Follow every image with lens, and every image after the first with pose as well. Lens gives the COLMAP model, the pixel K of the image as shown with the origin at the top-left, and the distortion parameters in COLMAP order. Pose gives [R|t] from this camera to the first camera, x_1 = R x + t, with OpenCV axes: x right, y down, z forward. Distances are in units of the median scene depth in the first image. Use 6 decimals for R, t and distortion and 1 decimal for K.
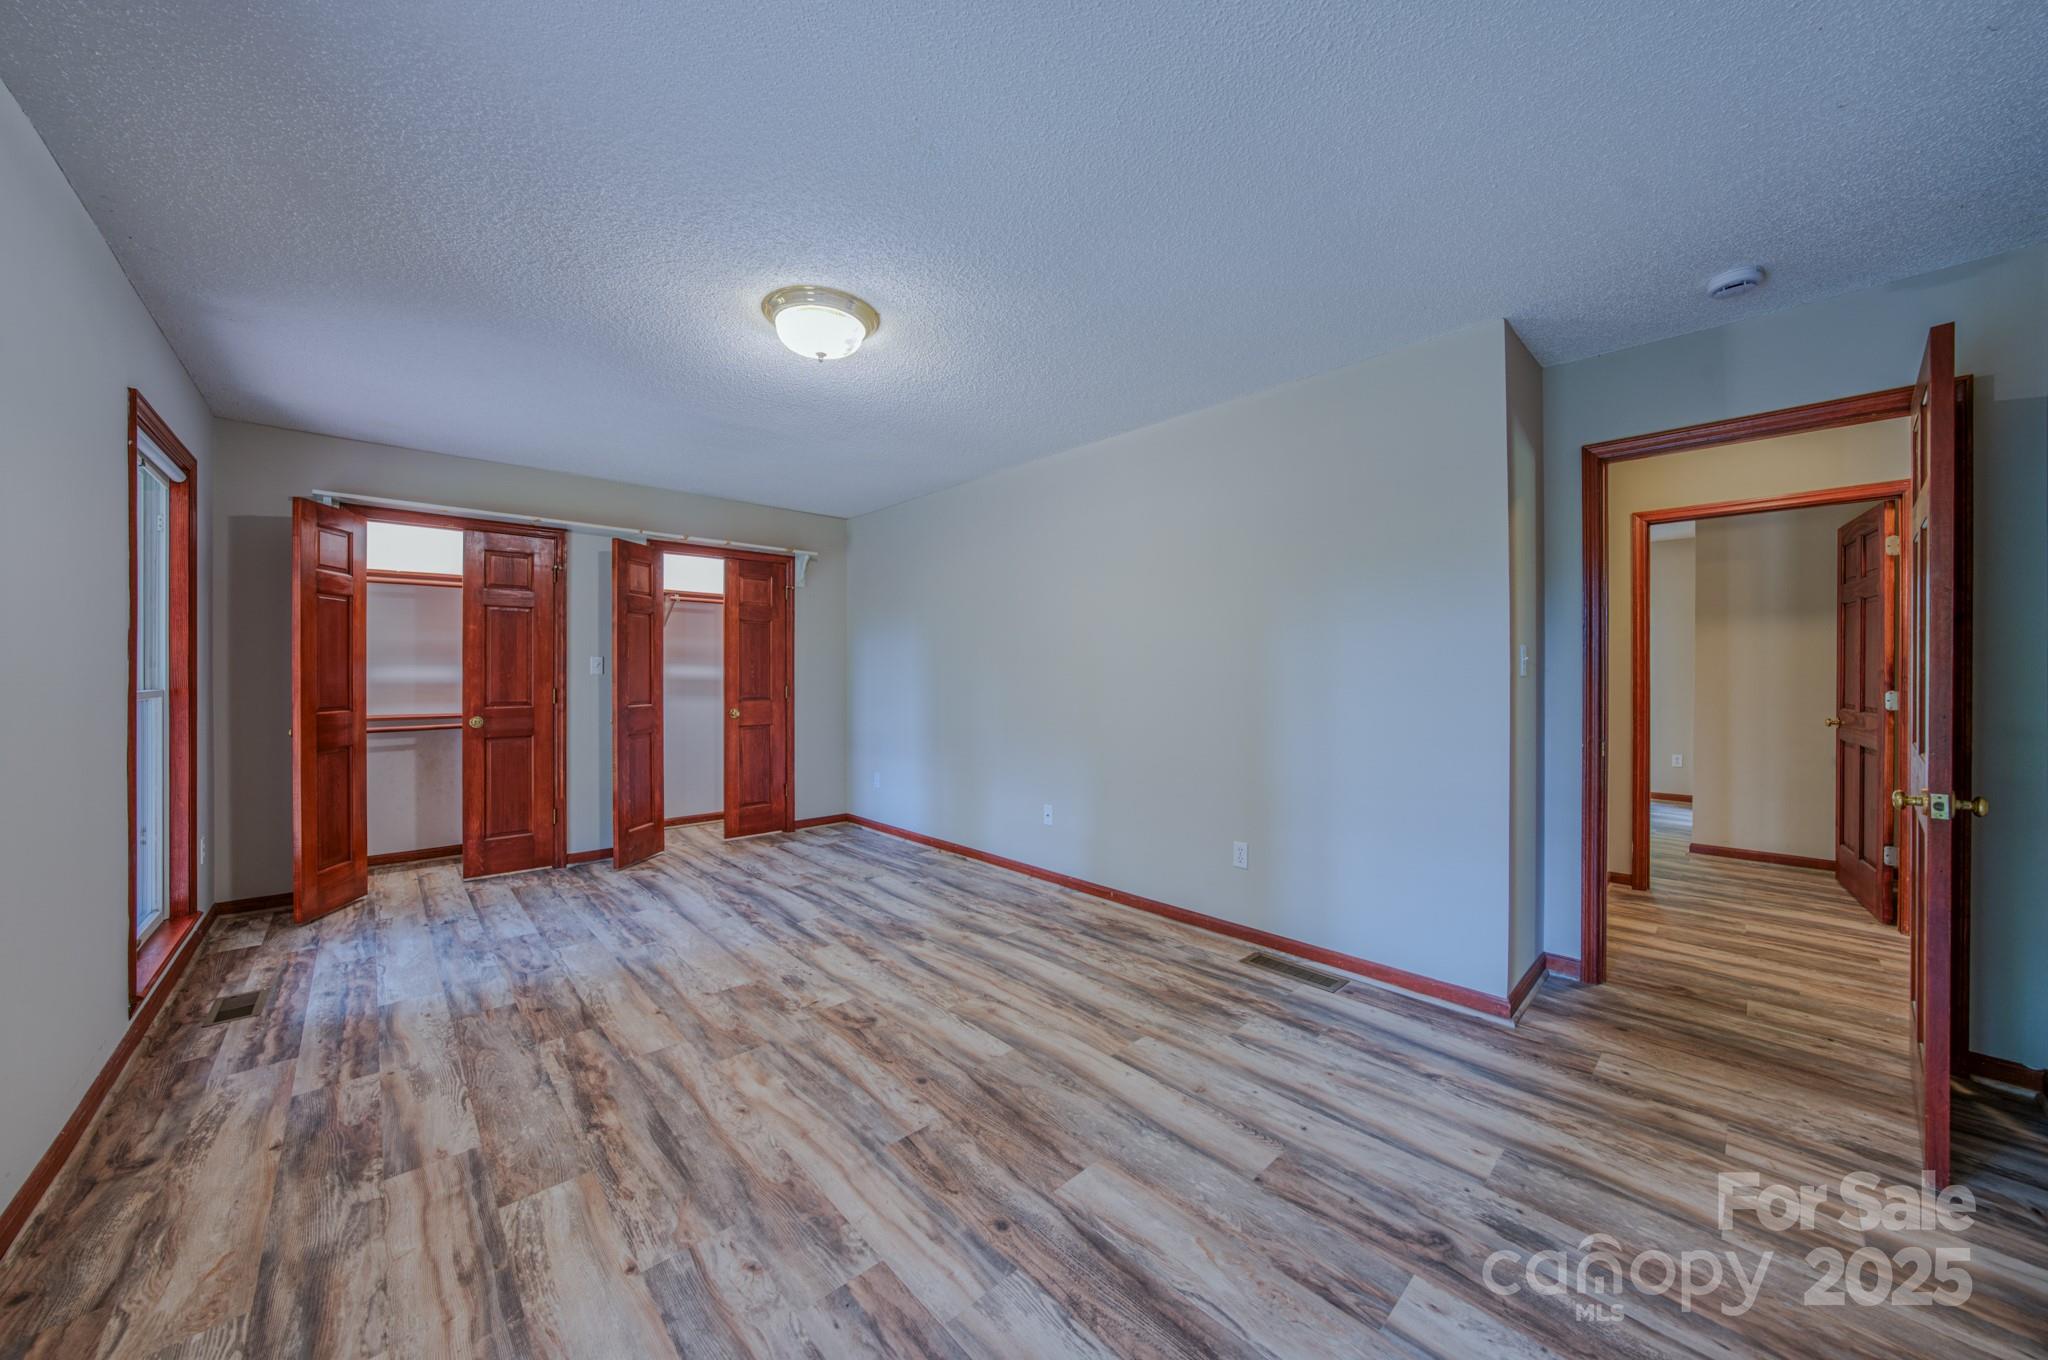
lens RADIAL K [[708.2, 0, 1023.0], [0, 708.2, 674.2], [0, 0, 1]] dist [-0.023130, 0.004829]
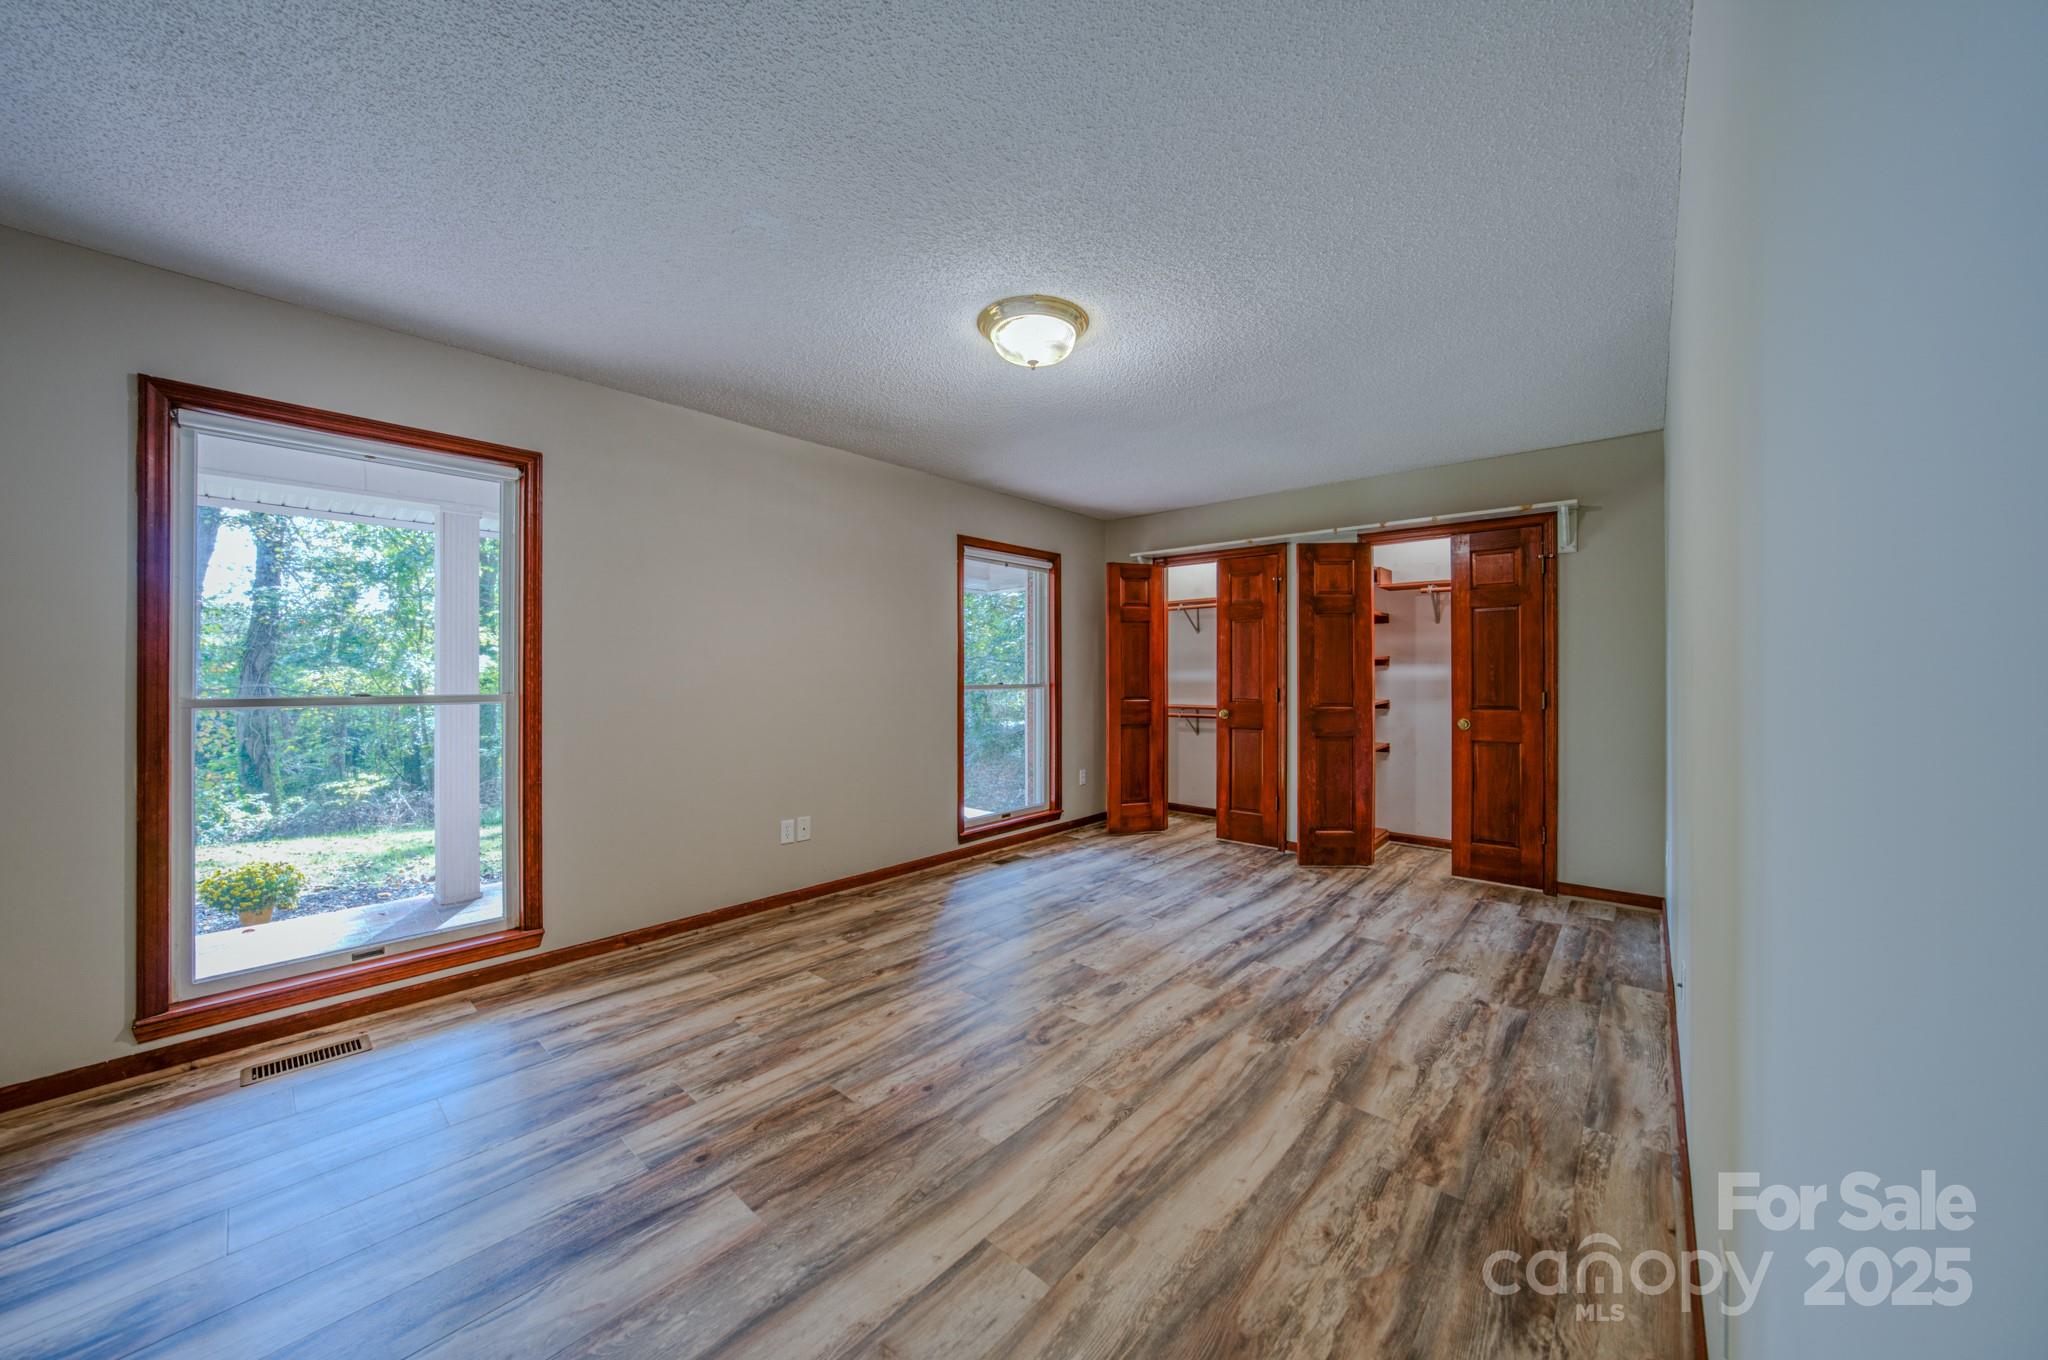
lens RADIAL K [[708.2, 0, 1023.0], [0, 708.2, 674.2], [0, 0, 1]] dist [-0.023130, 0.004829]
pose [[0.102938, -0.000903, -0.994687, 0.511934], [-0.000446, 0.999999, -0.000954, -0.001163], [0.994688, 0.000542, 0.102938, 0.619256]]
